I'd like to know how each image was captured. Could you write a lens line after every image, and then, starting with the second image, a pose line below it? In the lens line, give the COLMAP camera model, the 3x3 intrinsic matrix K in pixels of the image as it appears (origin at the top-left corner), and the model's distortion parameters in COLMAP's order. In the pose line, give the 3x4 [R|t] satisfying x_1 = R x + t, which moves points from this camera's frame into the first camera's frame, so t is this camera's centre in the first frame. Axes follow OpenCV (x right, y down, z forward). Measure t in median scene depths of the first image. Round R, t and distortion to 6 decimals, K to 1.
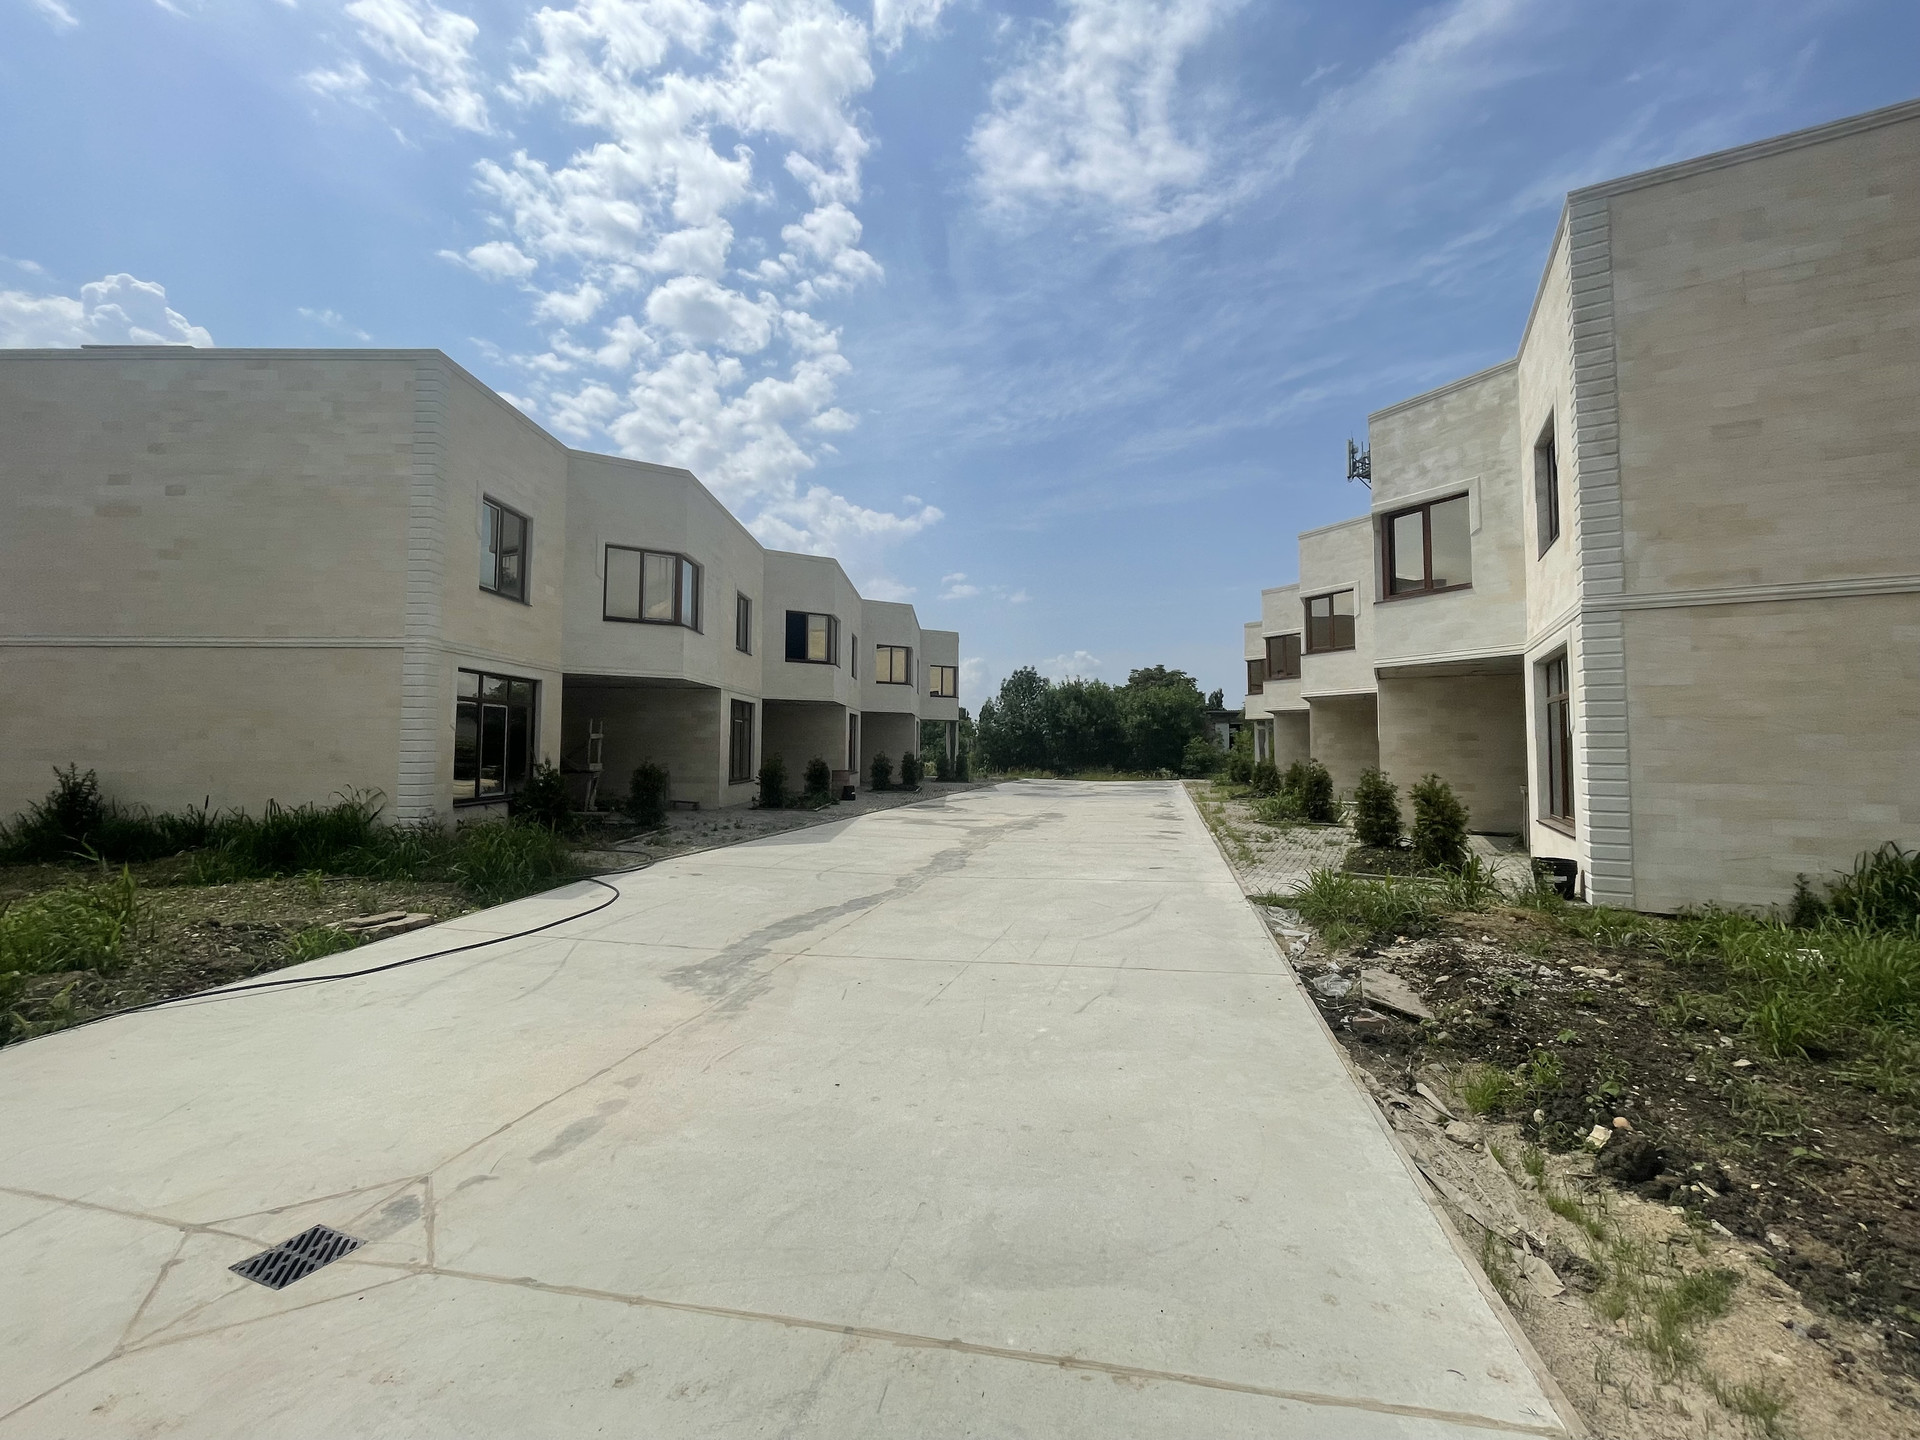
lens RADIAL K [[771.8, 0, 958.2], [0, 771.8, 710.9], [0, 0, 1]] dist [0.000044, 0.000013]
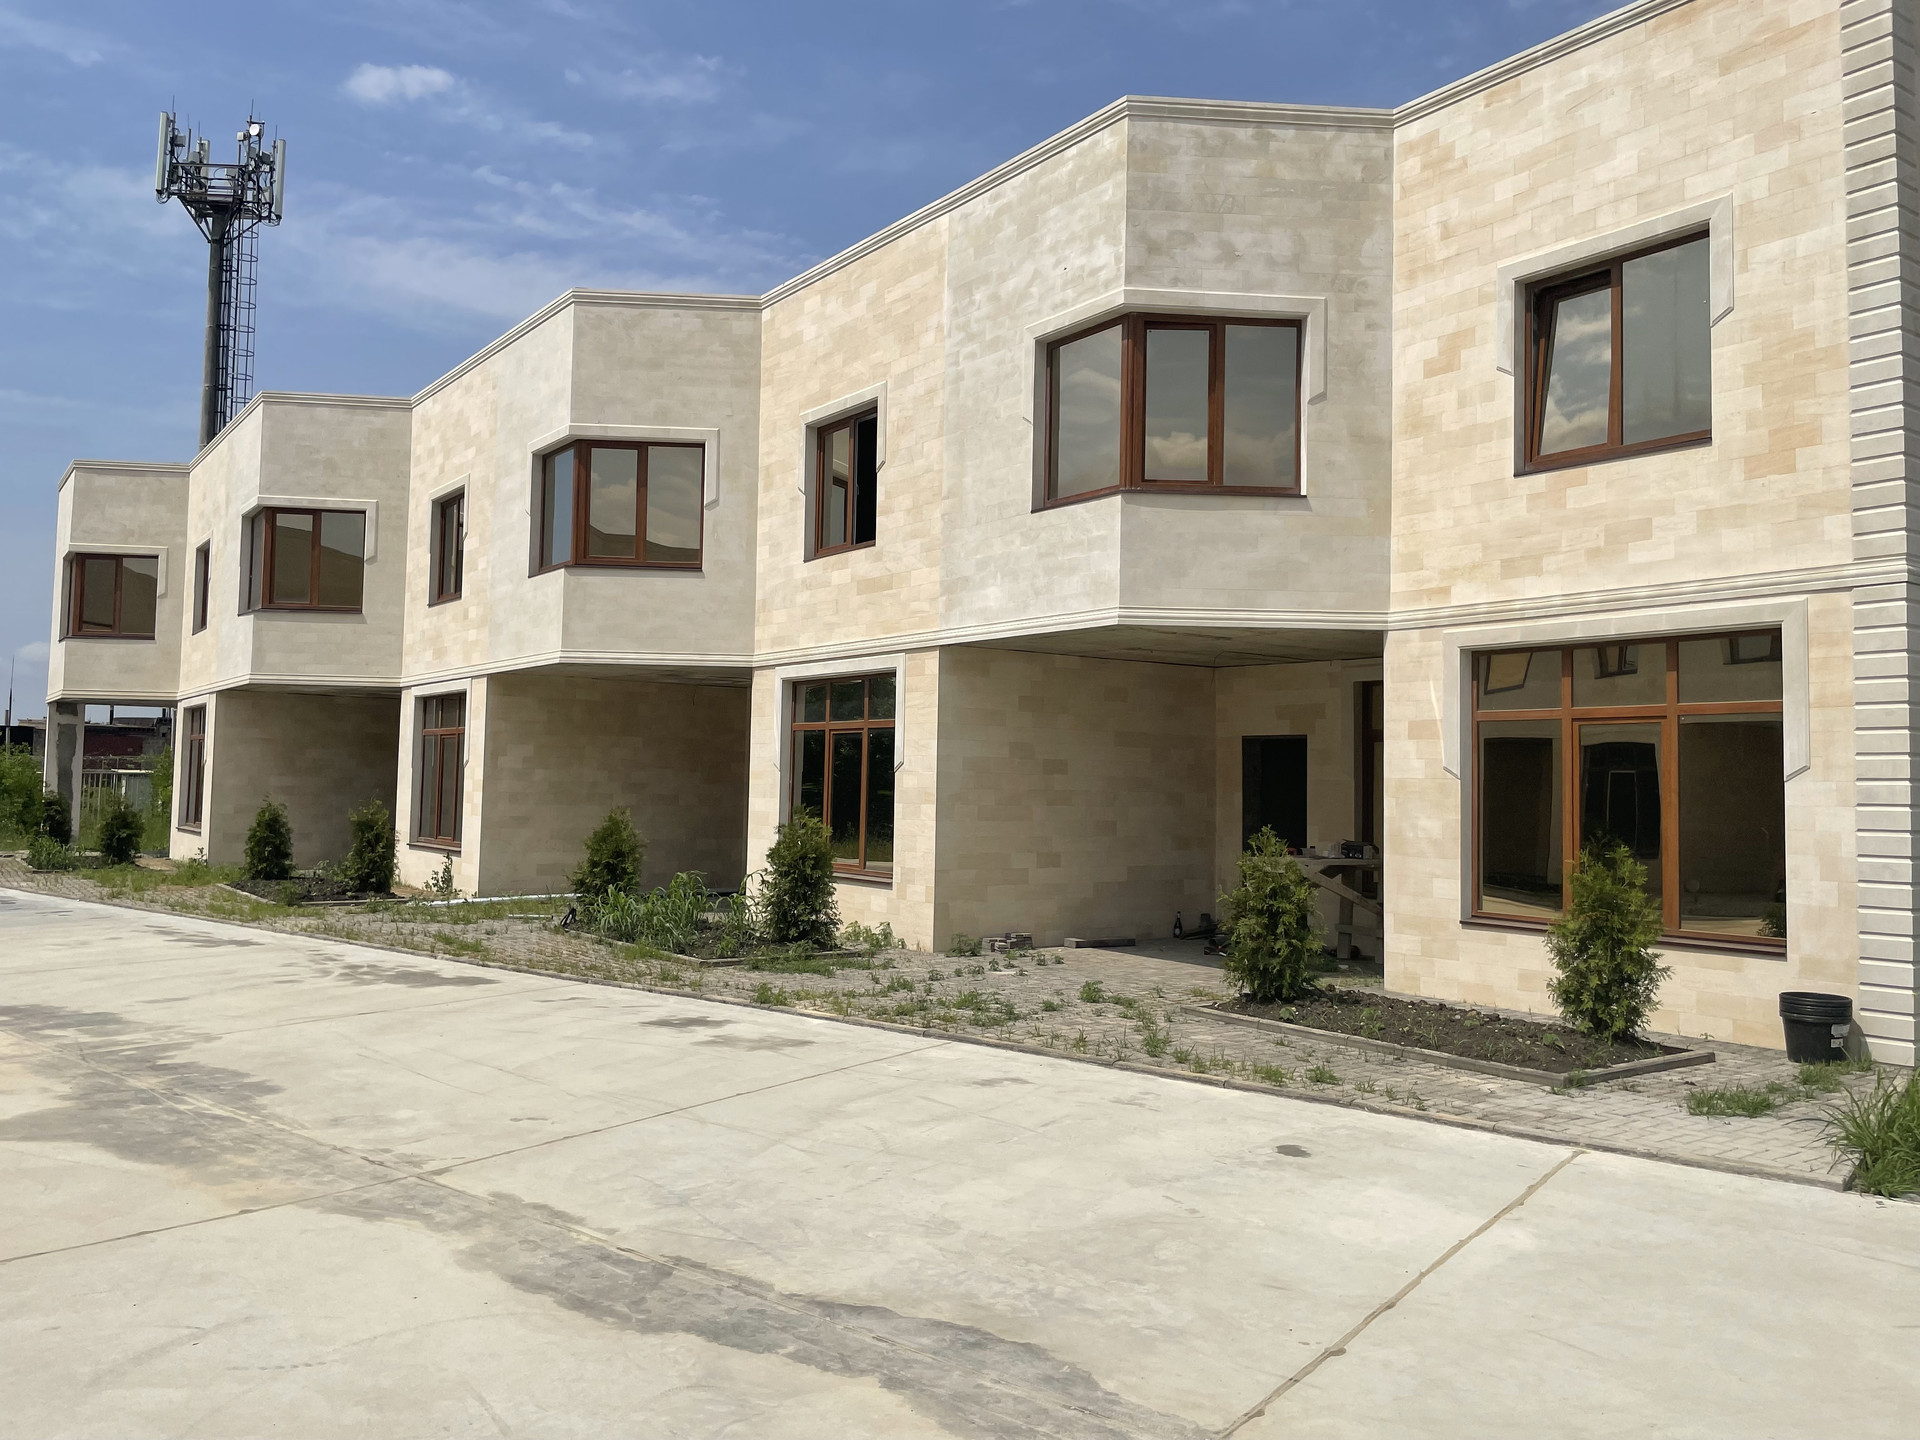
lens RADIAL K [[1474.7, 0, 960.1], [0, 1474.7, 724.1], [0, 0, 1]] dist [0.008876, -0.010920]
pose [[0.443179, 0.040291, 0.895527, -0.346957], [-0.059860, 0.998090, -0.015282, 0.027914], [-0.894433, -0.046834, 0.444744, 0.713441]]
